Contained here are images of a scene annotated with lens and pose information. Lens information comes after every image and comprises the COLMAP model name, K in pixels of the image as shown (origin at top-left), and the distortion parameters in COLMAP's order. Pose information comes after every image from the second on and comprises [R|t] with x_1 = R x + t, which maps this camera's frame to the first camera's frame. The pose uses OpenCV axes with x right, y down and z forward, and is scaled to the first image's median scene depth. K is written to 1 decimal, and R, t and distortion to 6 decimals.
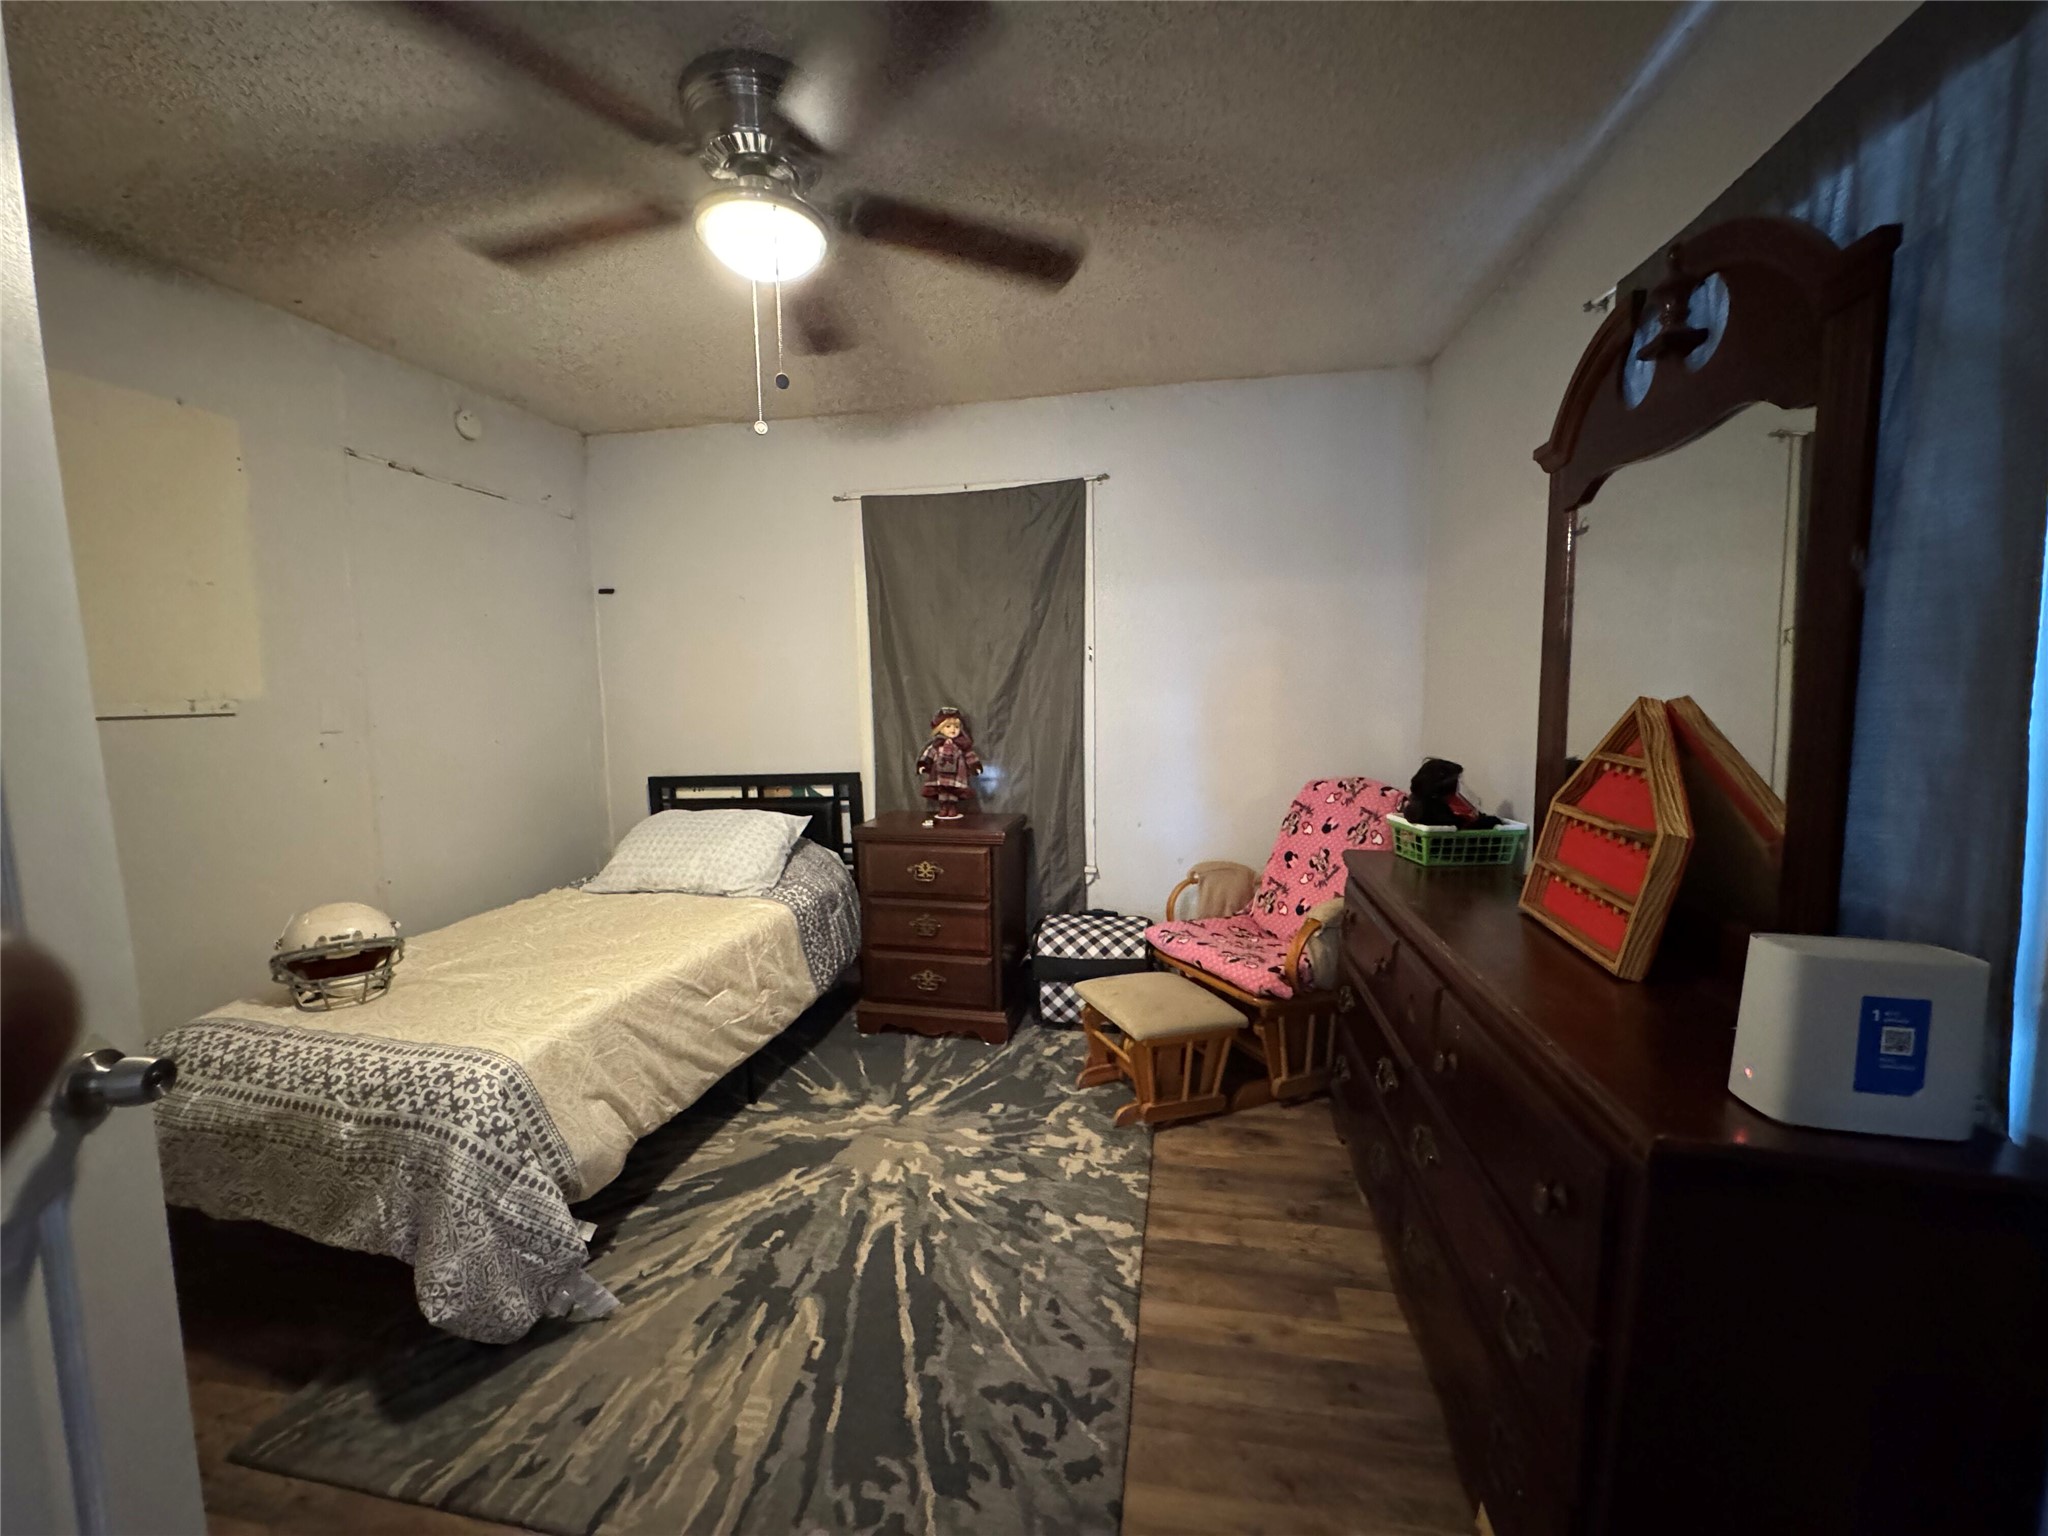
lens RADIAL K [[818.2, 0, 1020.6], [0, 818.2, 768.6], [0, 0, 1]] dist [-0.003079, 0.000119]
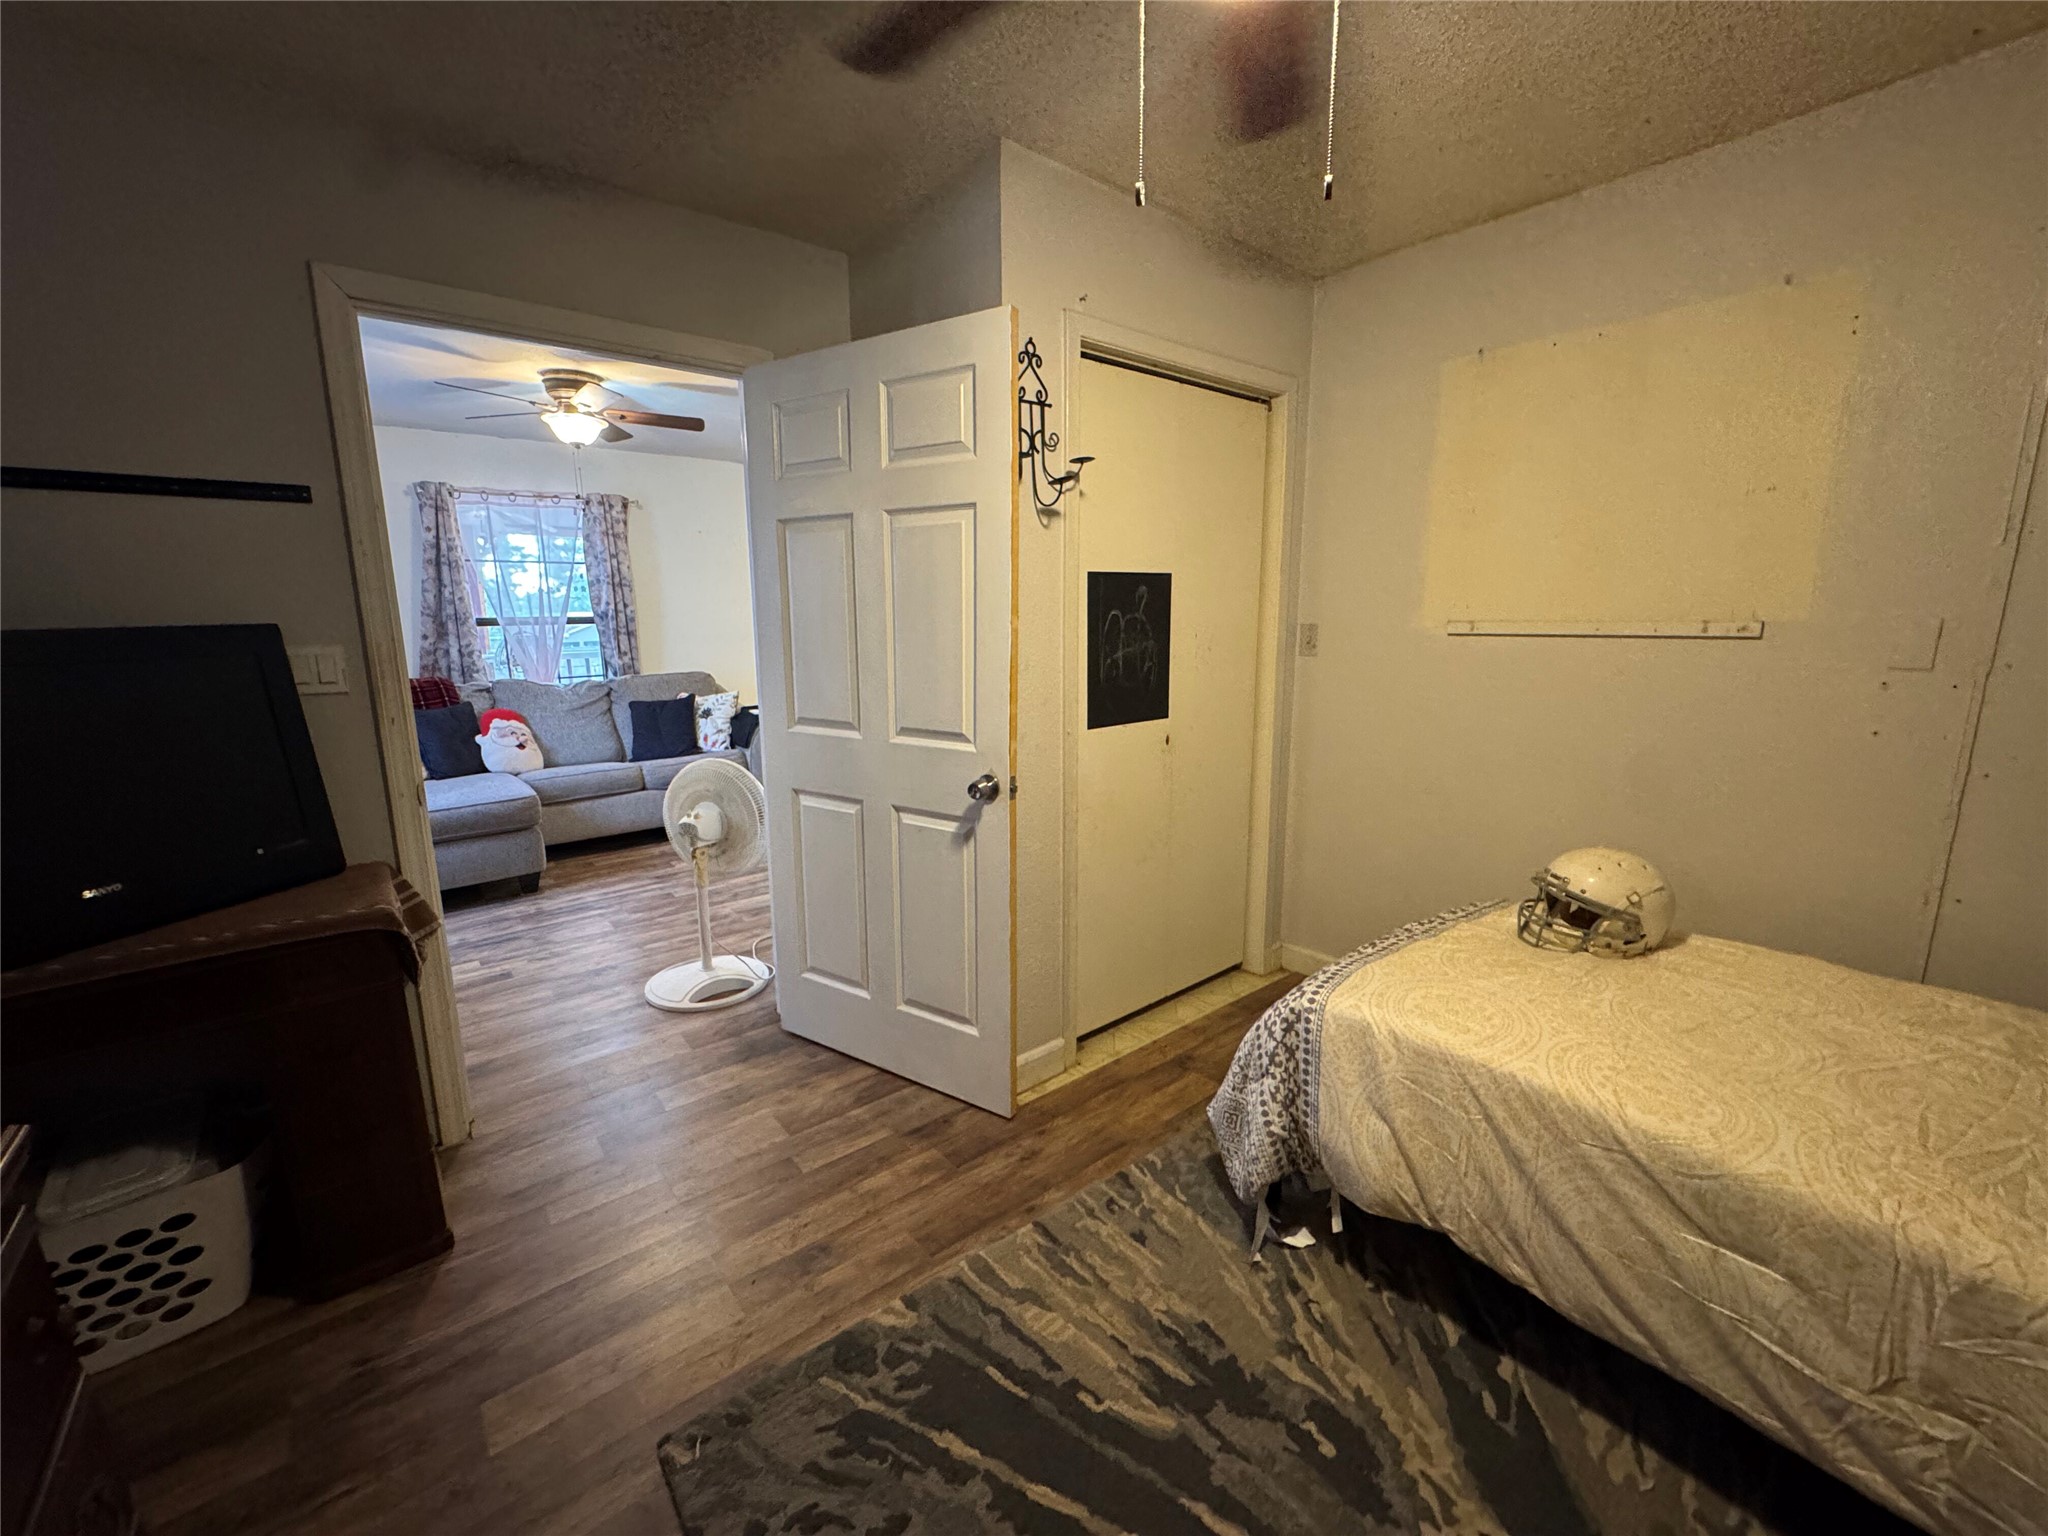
lens RADIAL K [[818.2, 0, 1020.6], [0, 818.2, 768.6], [0, 0, 1]] dist [-0.003079, 0.000119]
pose [[-0.646937, 0.169257, -0.743522, 0.346203], [-0.049472, 0.963684, 0.262421, -0.175576], [0.760937, 0.206554, -0.615069, 1.378181]]
